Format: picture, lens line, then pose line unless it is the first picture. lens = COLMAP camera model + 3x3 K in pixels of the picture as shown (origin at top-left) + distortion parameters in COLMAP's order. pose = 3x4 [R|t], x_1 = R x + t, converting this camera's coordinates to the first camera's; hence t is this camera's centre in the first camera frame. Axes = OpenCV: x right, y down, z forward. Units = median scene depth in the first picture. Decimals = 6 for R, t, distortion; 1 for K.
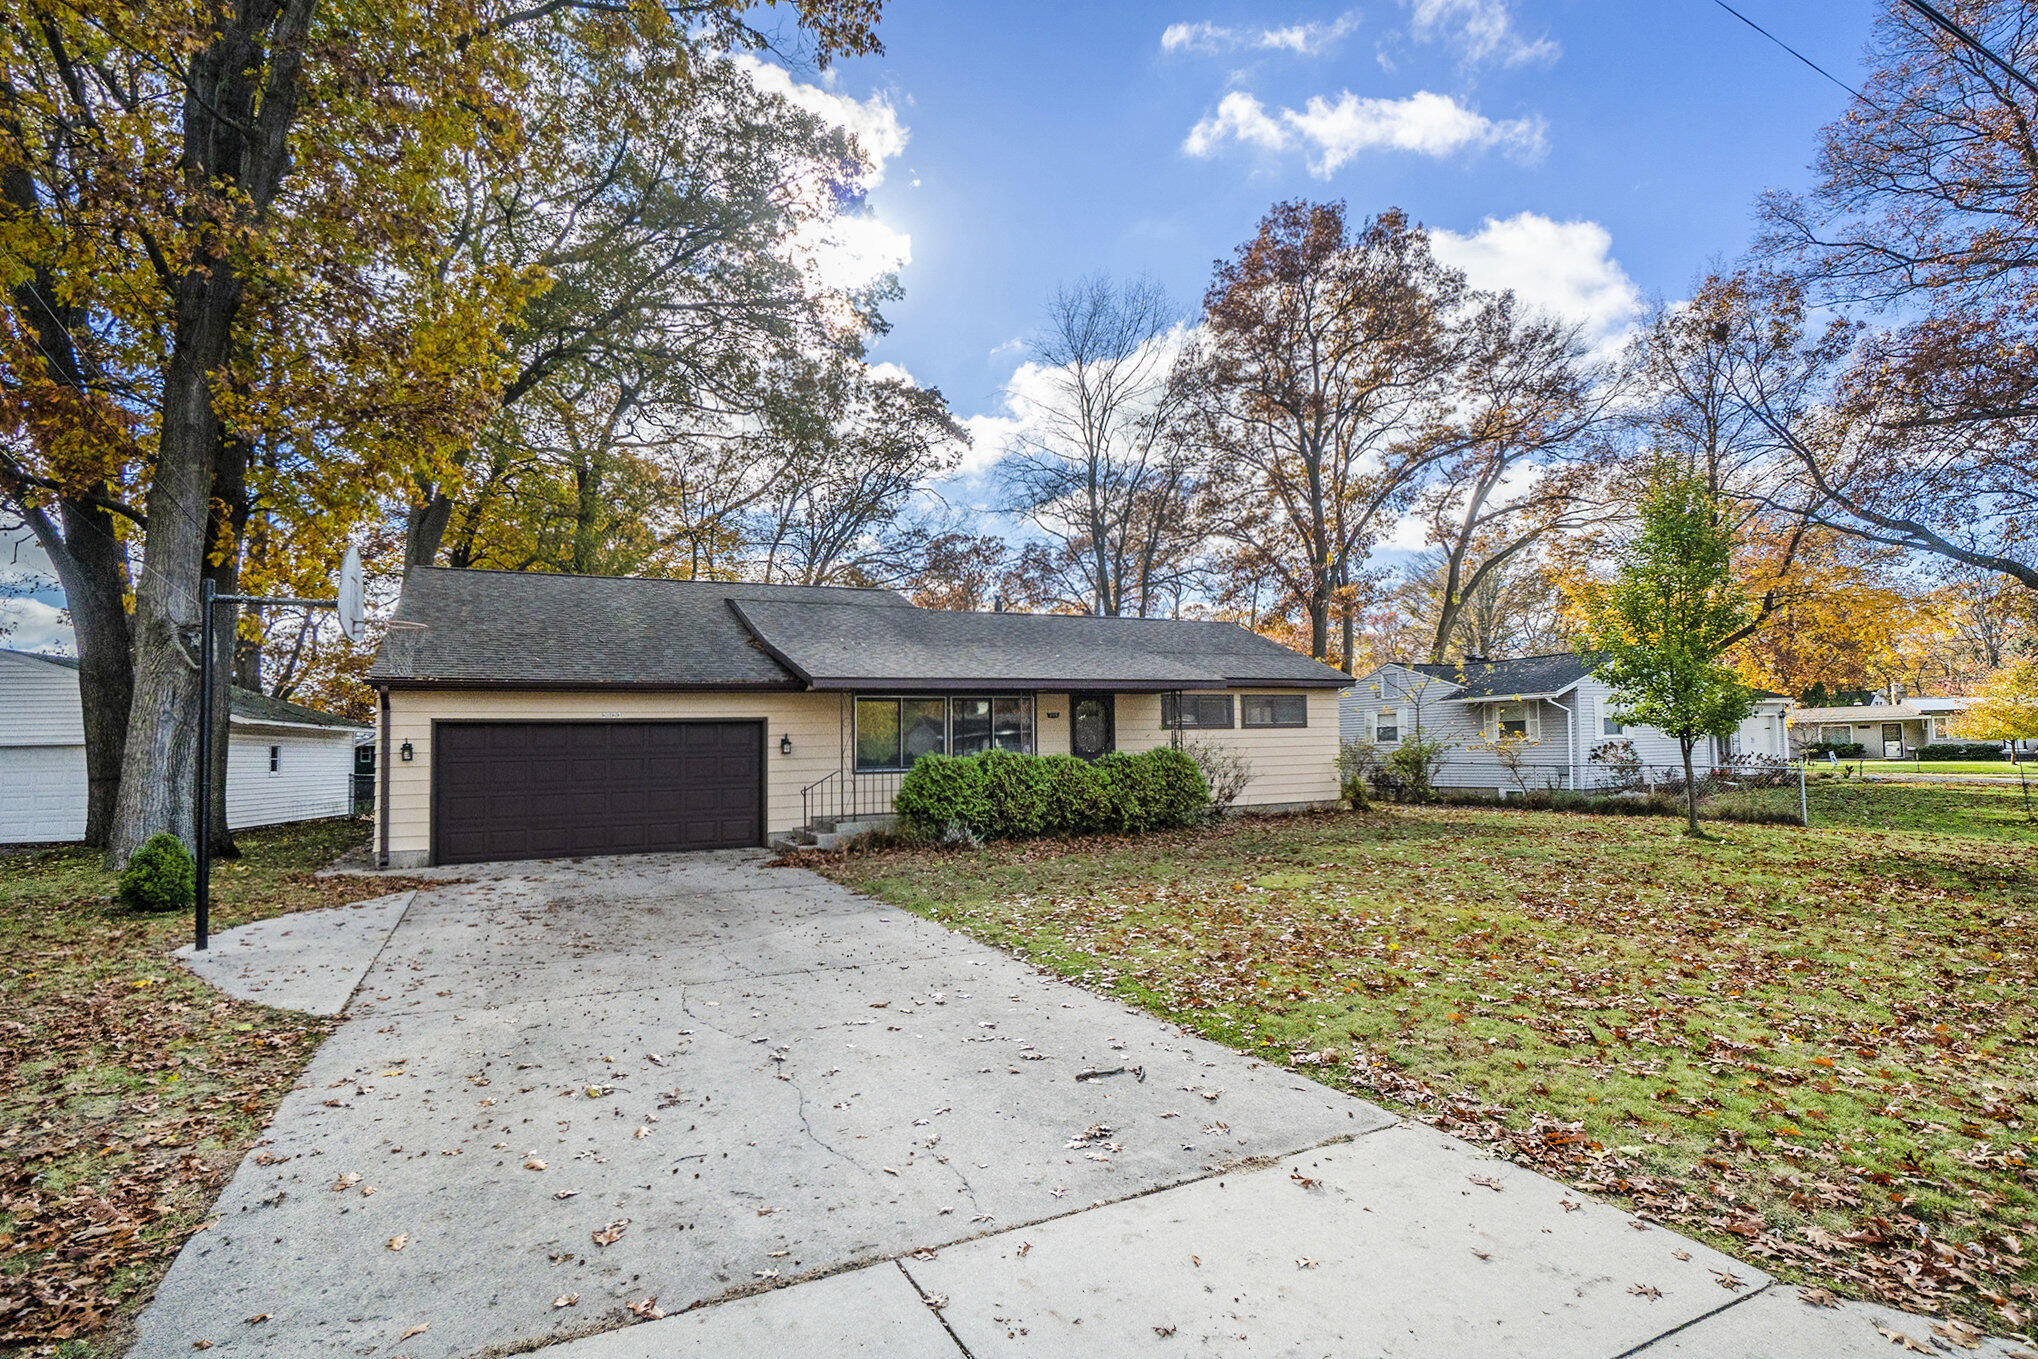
lens RADIAL K [[957.5, 0, 1019.0], [0, 957.5, 679.5], [0, 0, 1]] dist [-0.055752, -0.000161]
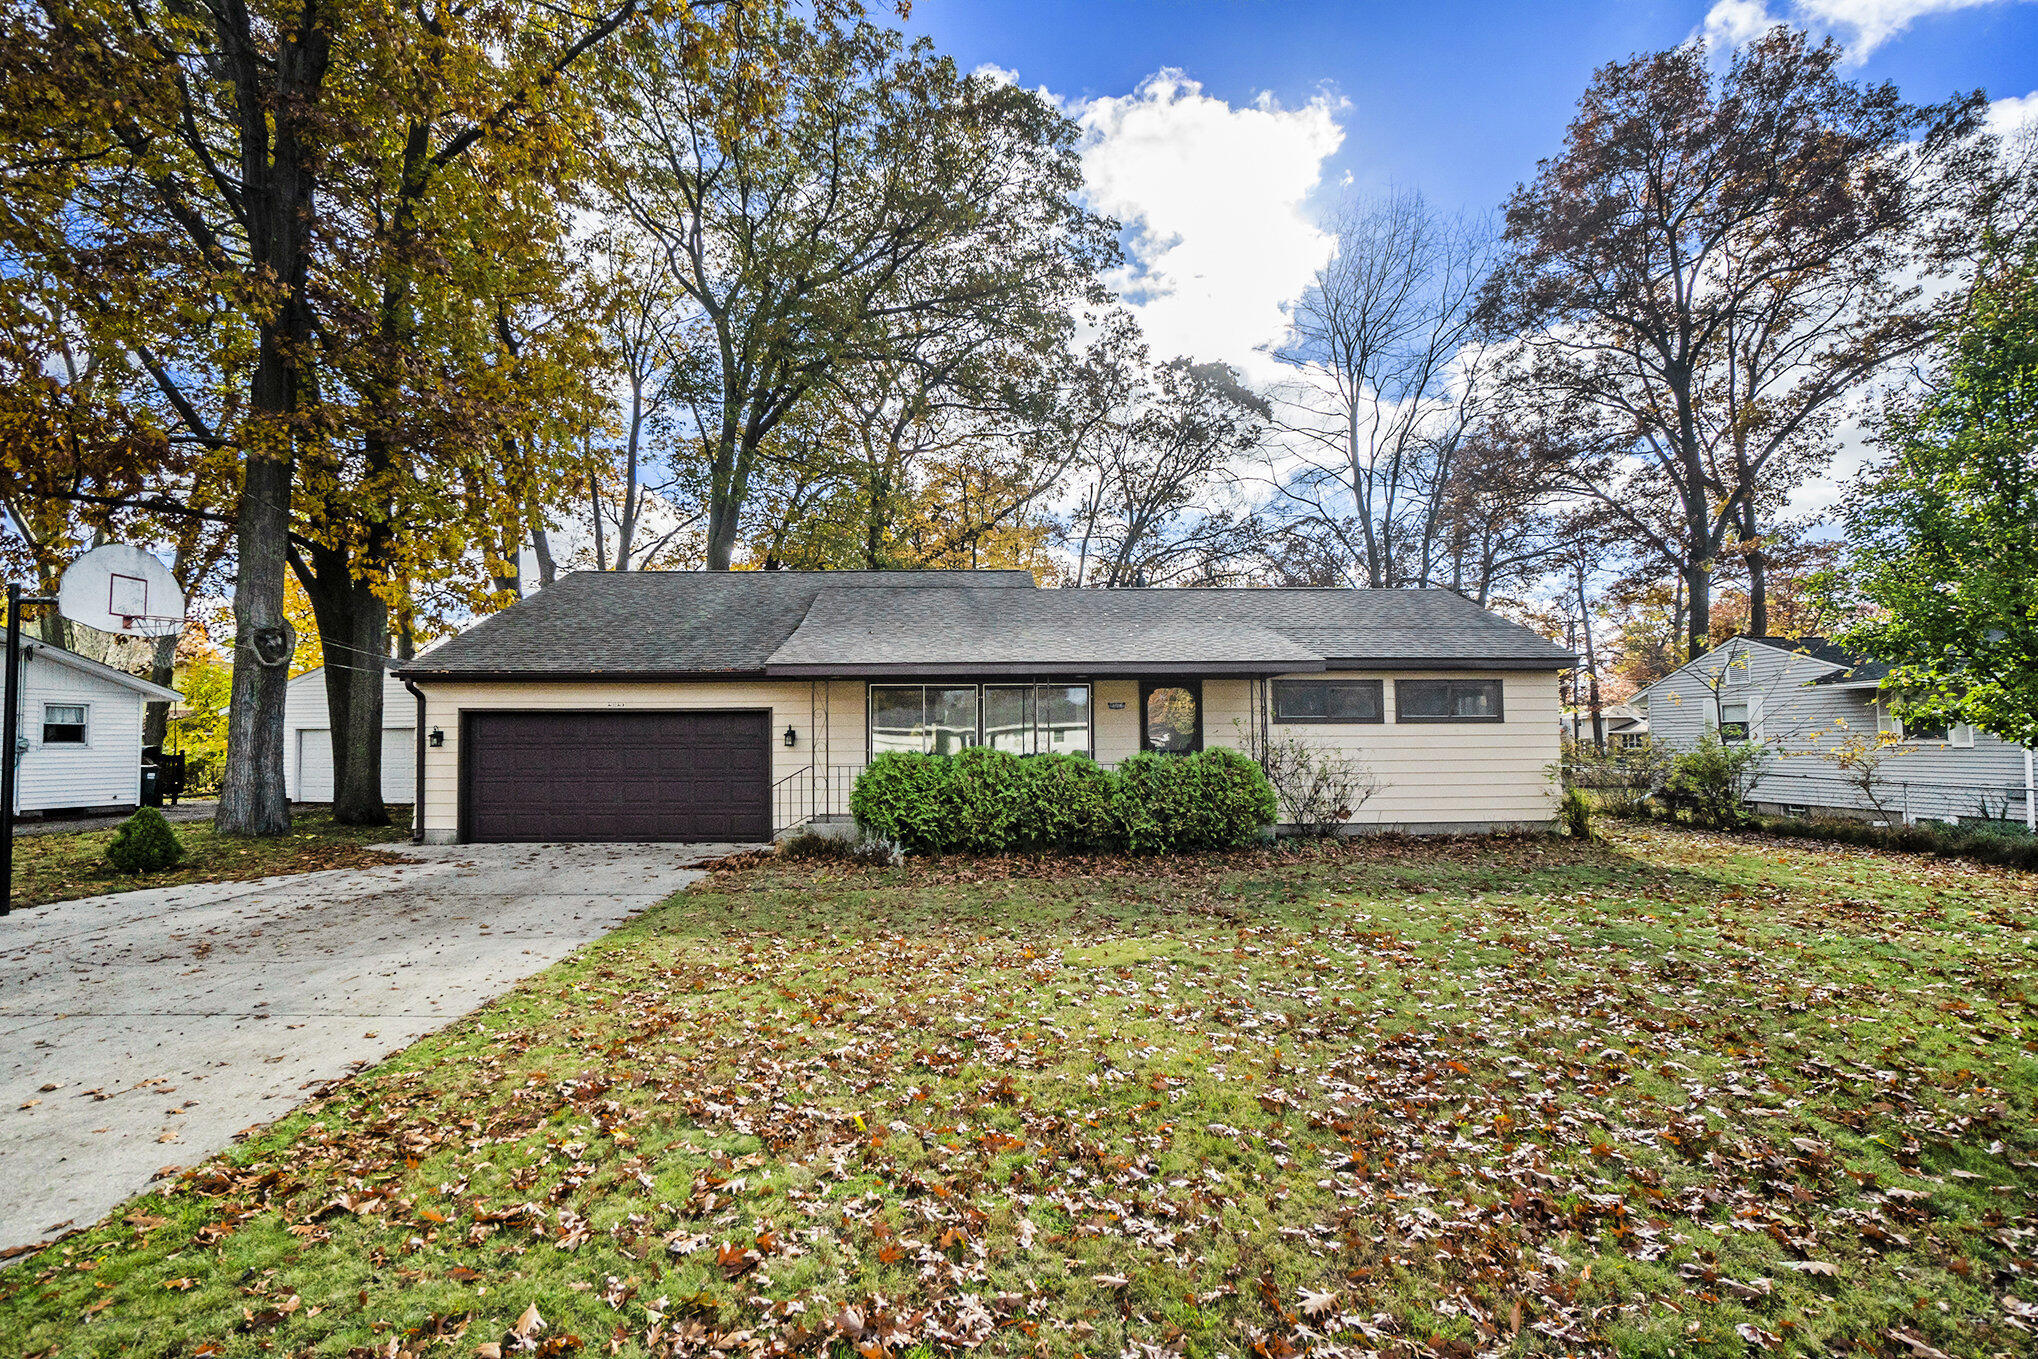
lens RADIAL K [[929.6, 0, 1019.0], [0, 929.6, 679.5], [0, 0, 1]] dist [-0.064551, 0.022191]
pose [[0.913435, -0.009333, -0.406877, 0.266344], [0.013398, 0.999885, 0.007141, 0.006726], [0.406763, -0.011974, 0.913455, 0.204493]]
